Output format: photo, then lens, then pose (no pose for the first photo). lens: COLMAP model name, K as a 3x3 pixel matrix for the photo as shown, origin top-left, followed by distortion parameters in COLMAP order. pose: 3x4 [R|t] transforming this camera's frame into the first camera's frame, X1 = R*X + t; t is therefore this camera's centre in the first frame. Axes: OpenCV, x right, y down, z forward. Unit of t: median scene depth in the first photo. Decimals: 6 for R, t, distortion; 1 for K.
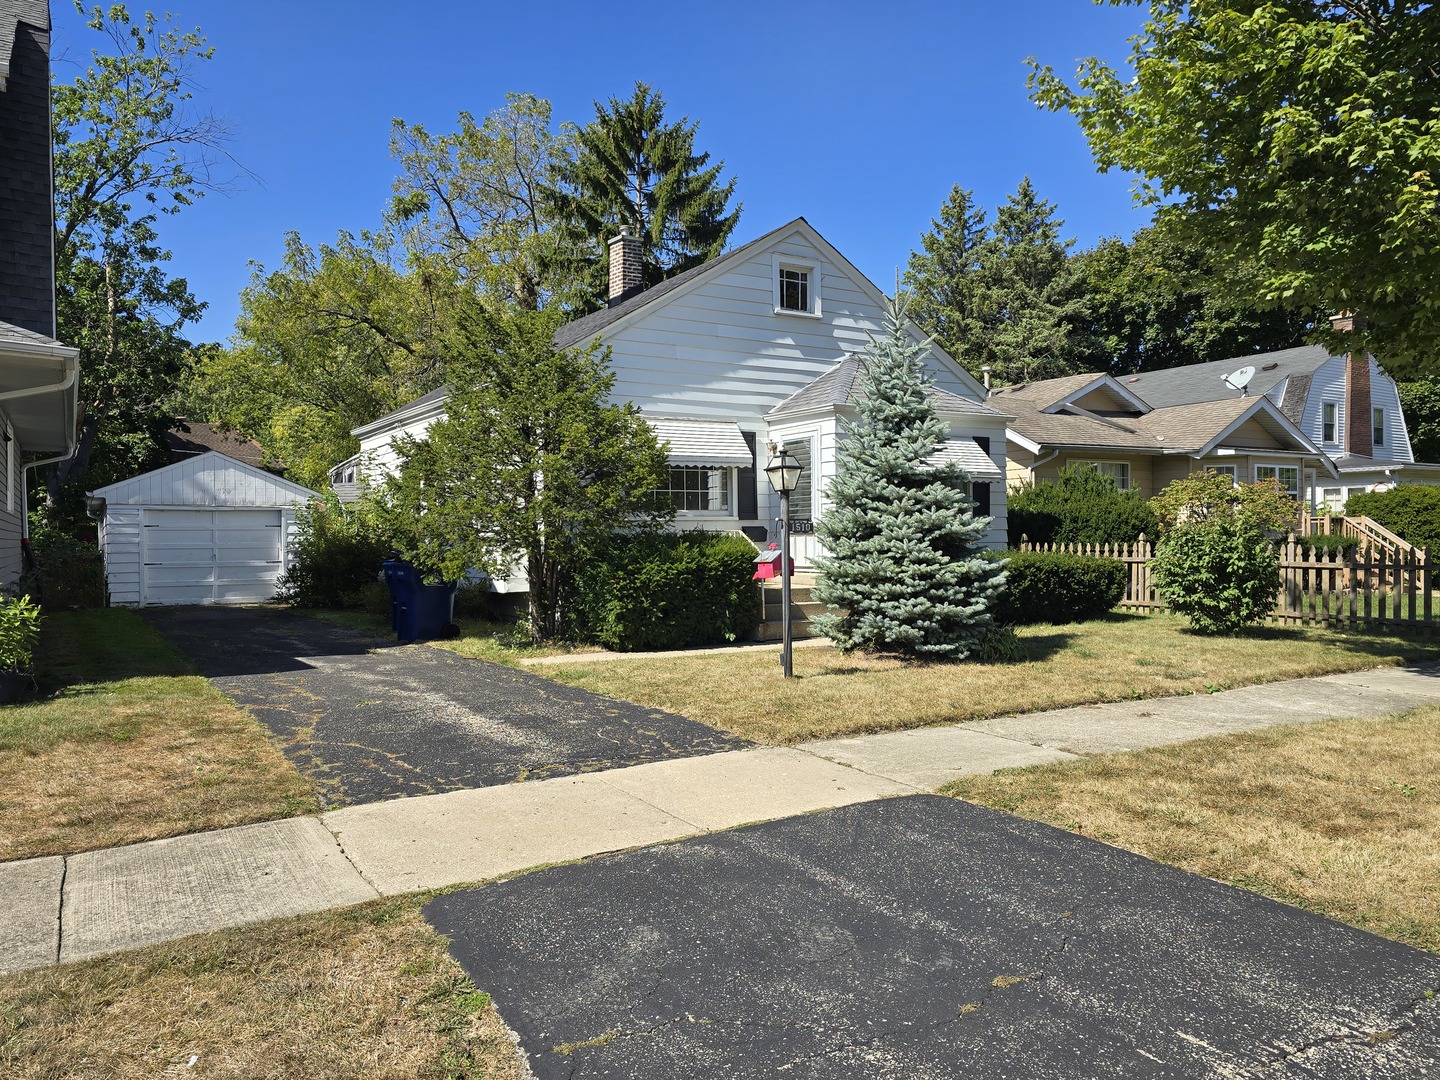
lens RADIAL K [[1024.1, 0, 720.0], [0, 1024.1, 540.0], [0, 0, 1]] dist [0.038442, 0.001134]
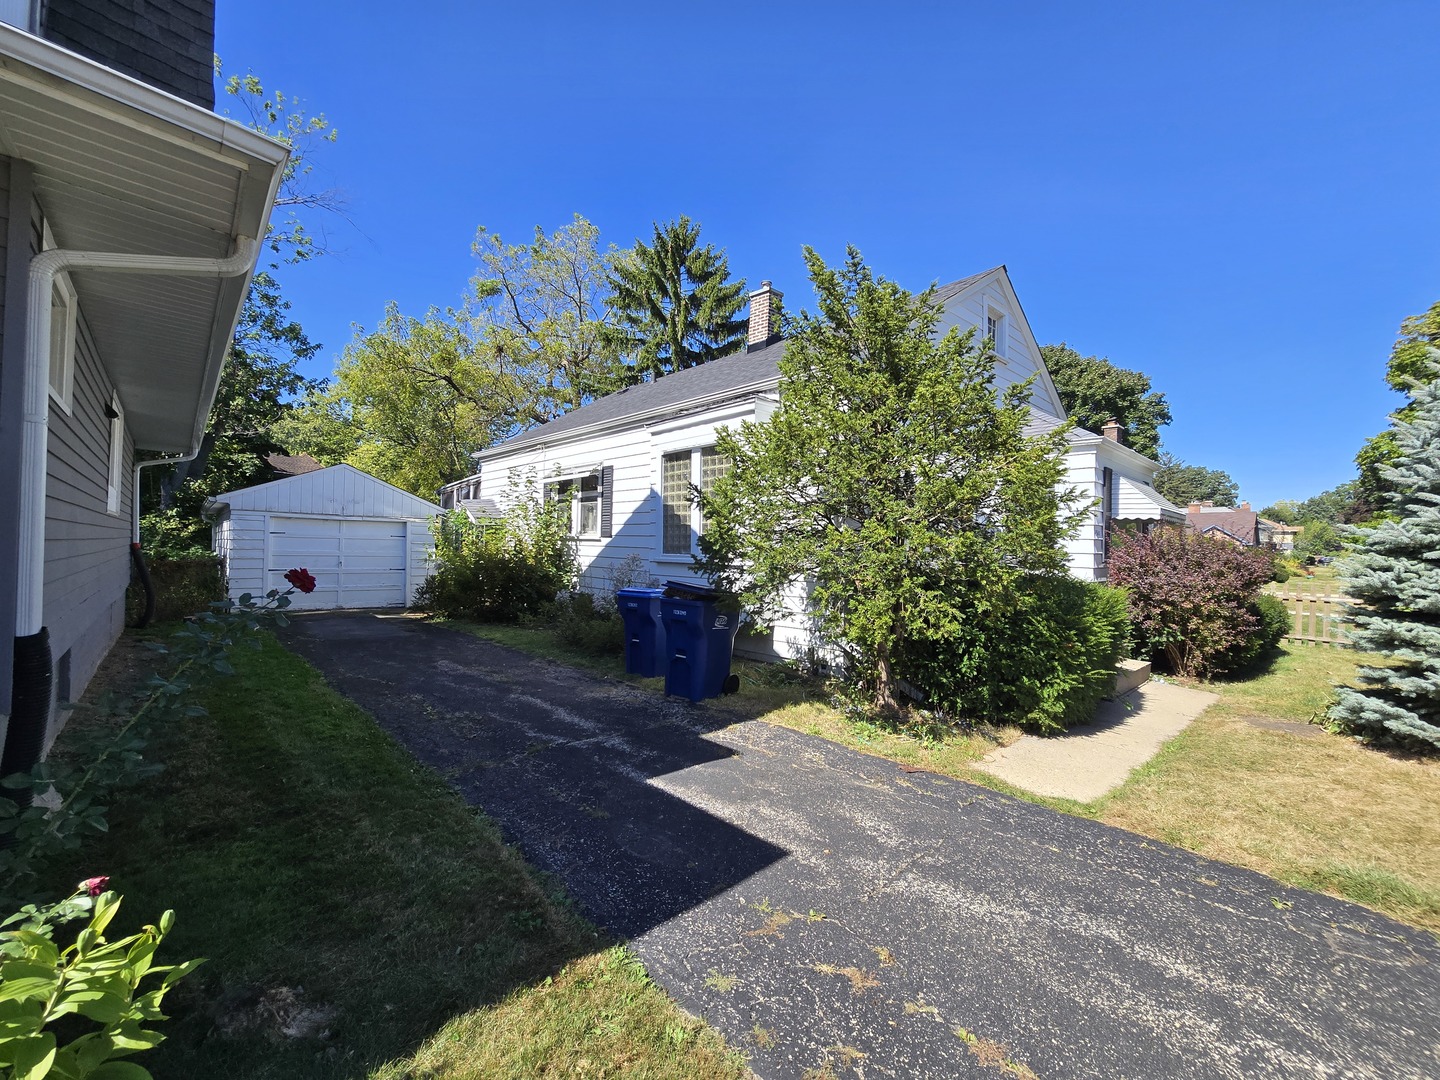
lens RADIAL K [[584.2, 0, 720.0], [0, 584.2, 540.0], [0, 0, 1]] dist [-0.000465, -0.000067]
pose [[0.980840, 0.033792, 0.191860, -0.165060], [-0.031114, 0.999372, -0.016957, -0.007200], [-0.192312, 0.010662, 0.981276, 0.250908]]
